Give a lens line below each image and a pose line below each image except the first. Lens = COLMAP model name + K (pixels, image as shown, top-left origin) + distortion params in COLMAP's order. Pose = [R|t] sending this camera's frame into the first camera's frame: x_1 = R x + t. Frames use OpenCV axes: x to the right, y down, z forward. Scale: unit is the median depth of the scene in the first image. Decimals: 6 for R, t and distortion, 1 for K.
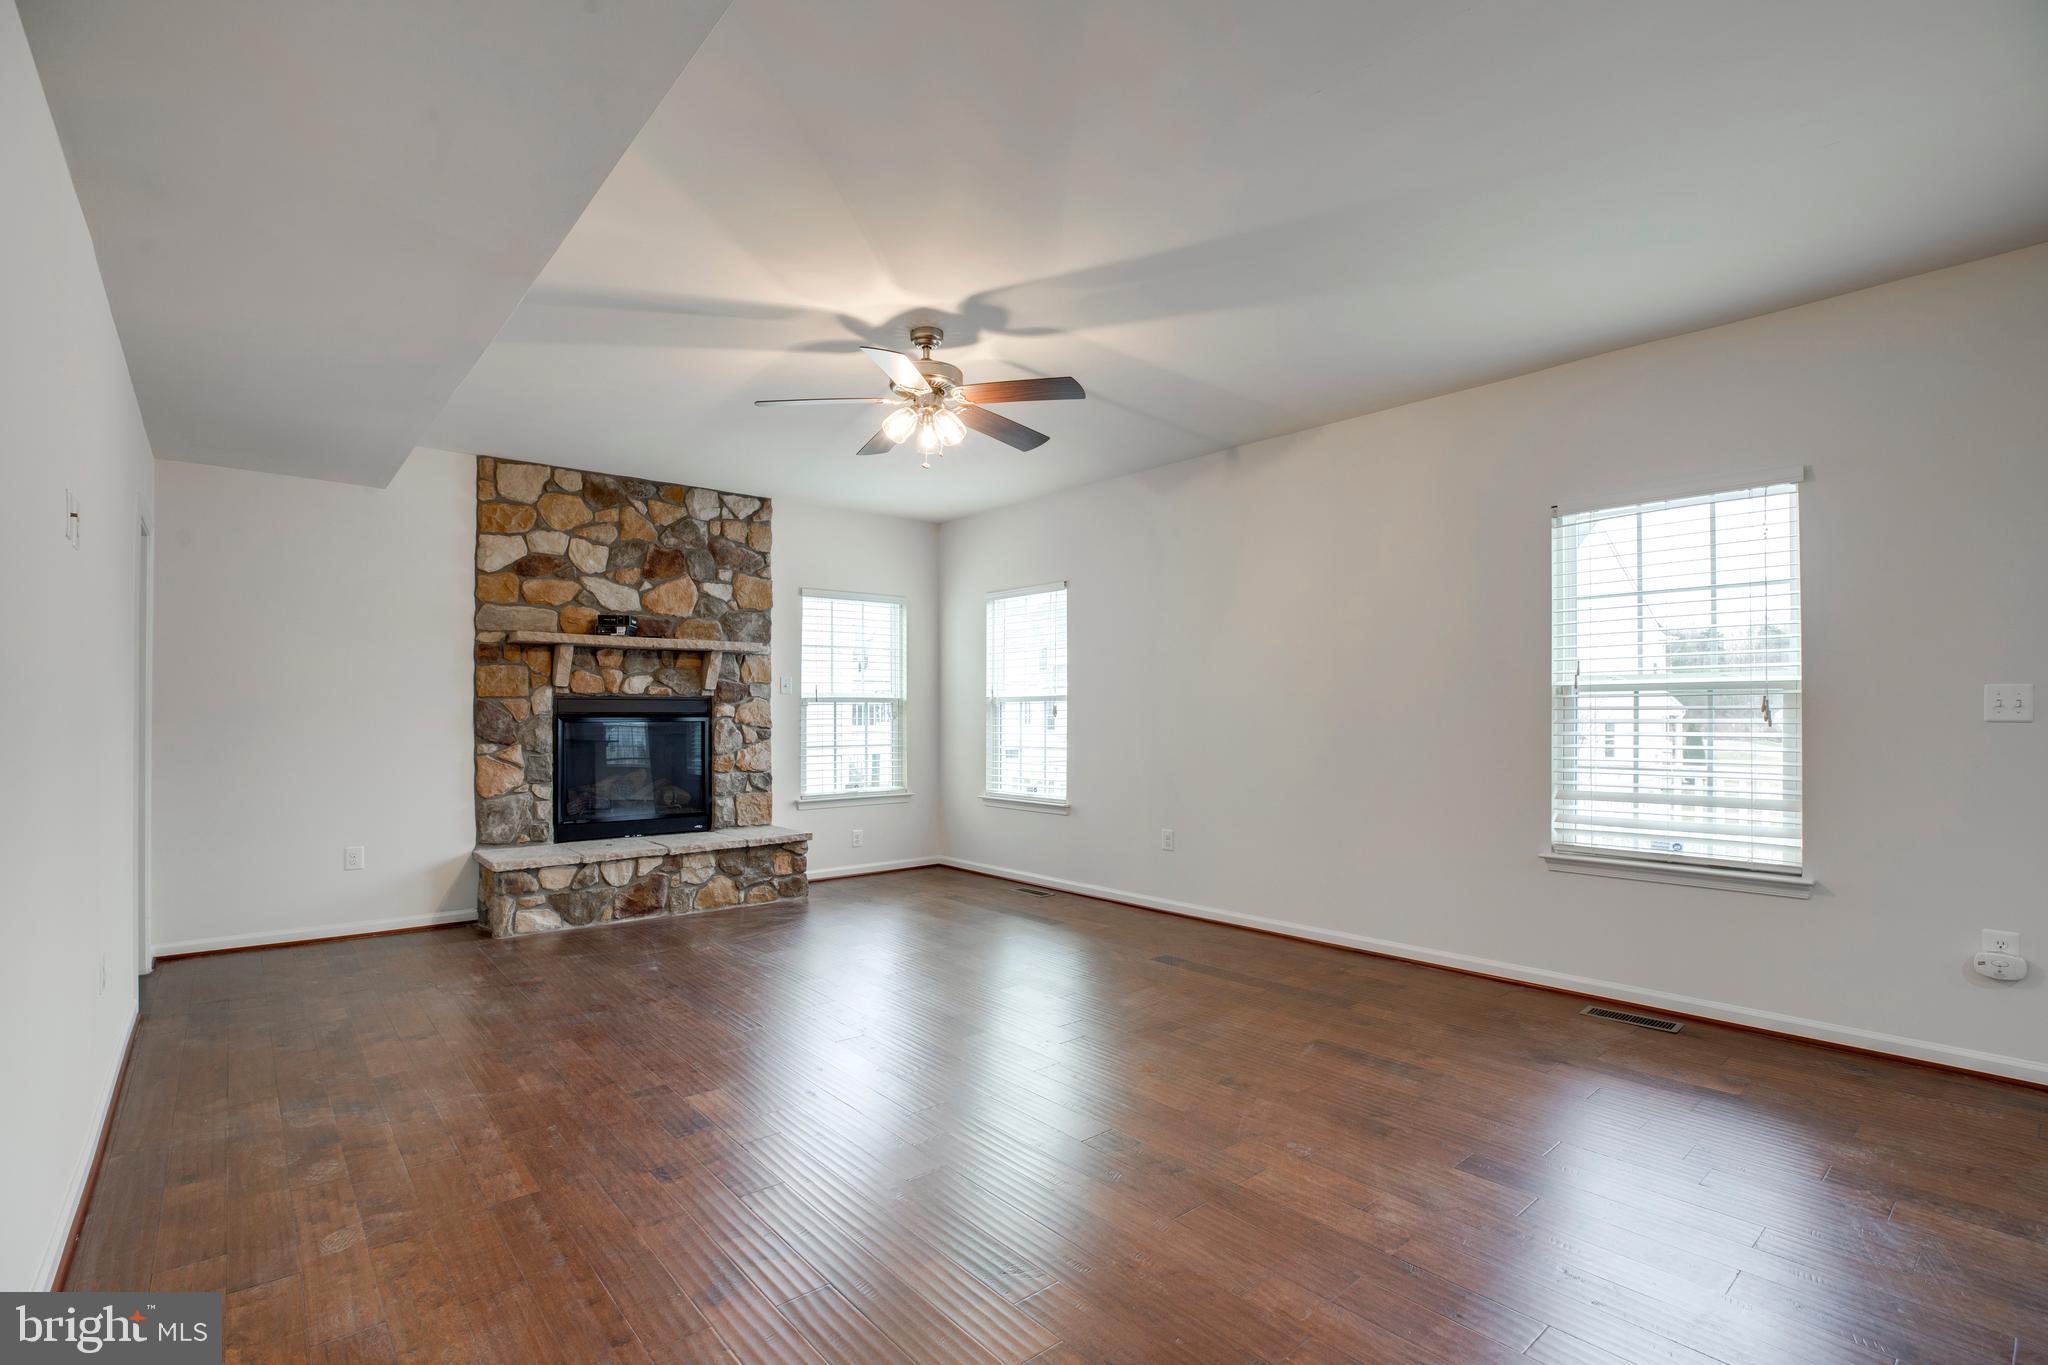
lens RADIAL K [[954.1, 0, 1031.8], [0, 954.1, 702.8], [0, 0, 1]] dist [-0.036752, 0.008684]
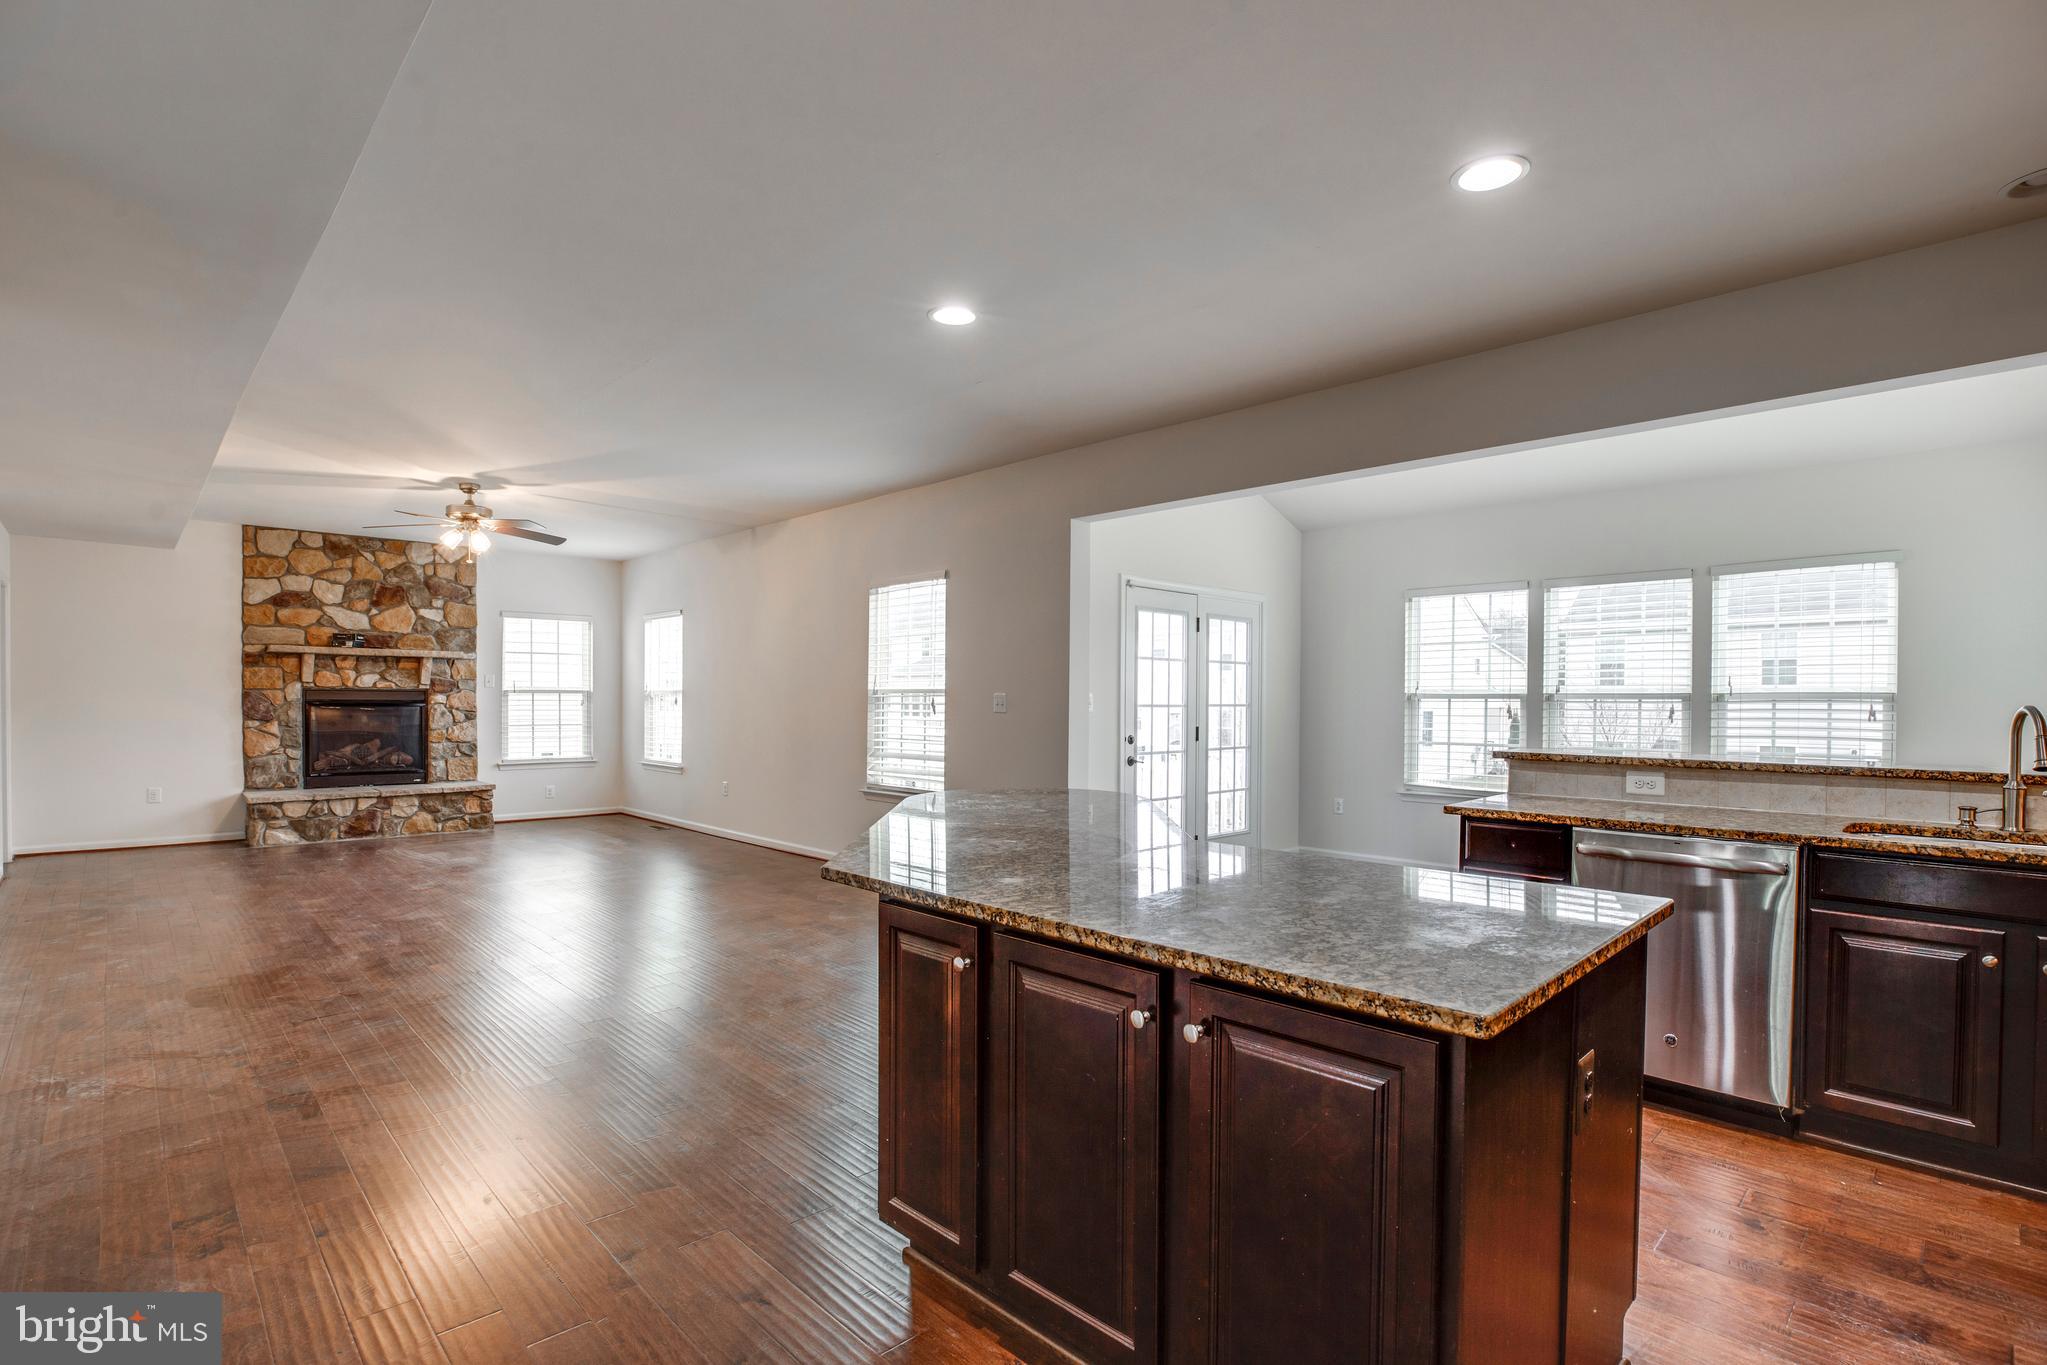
lens RADIAL K [[953.7, 0, 1009.8], [0, 953.7, 714.6], [0, 0, 1]] dist [-0.036752, 0.008684]
pose [[0.998030, 0.008202, 0.062208, 0.482326], [-0.009849, 0.999608, 0.026217, -0.015049], [-0.061968, -0.026778, 0.997719, -0.498401]]
